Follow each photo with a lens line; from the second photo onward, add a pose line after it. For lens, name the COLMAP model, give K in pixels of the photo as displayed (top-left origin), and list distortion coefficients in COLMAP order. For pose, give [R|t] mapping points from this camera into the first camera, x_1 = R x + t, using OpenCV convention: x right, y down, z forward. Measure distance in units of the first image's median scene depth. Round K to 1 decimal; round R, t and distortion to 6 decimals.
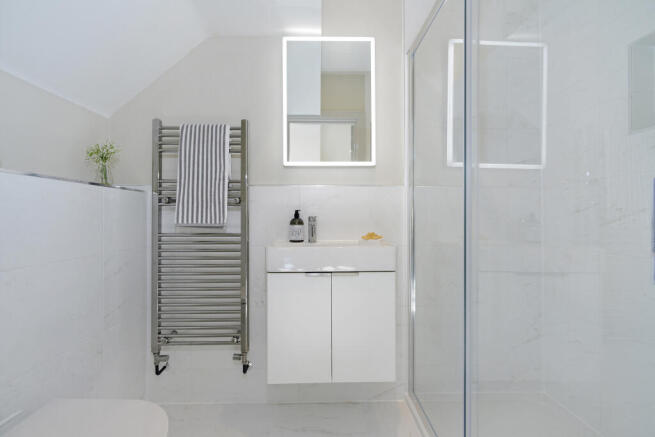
lens RADIAL K [[261.8, 0, 326.1], [0, 261.8, 215.9], [0, 0, 1]] dist [-0.000753, -0.000012]
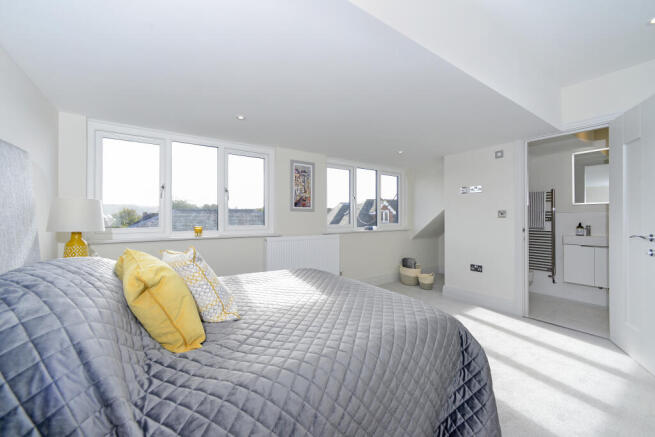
lens RADIAL K [[265.1, 0, 325.7], [0, 265.1, 218.4], [0, 0, 1]] dist [0.002396, 0.000182]
pose [[0.545451, -0.004193, -0.838132, 0.699228], [0.000504, 0.999989, -0.004675, -0.050607], [0.838143, 0.002128, 0.545447, -2.439302]]
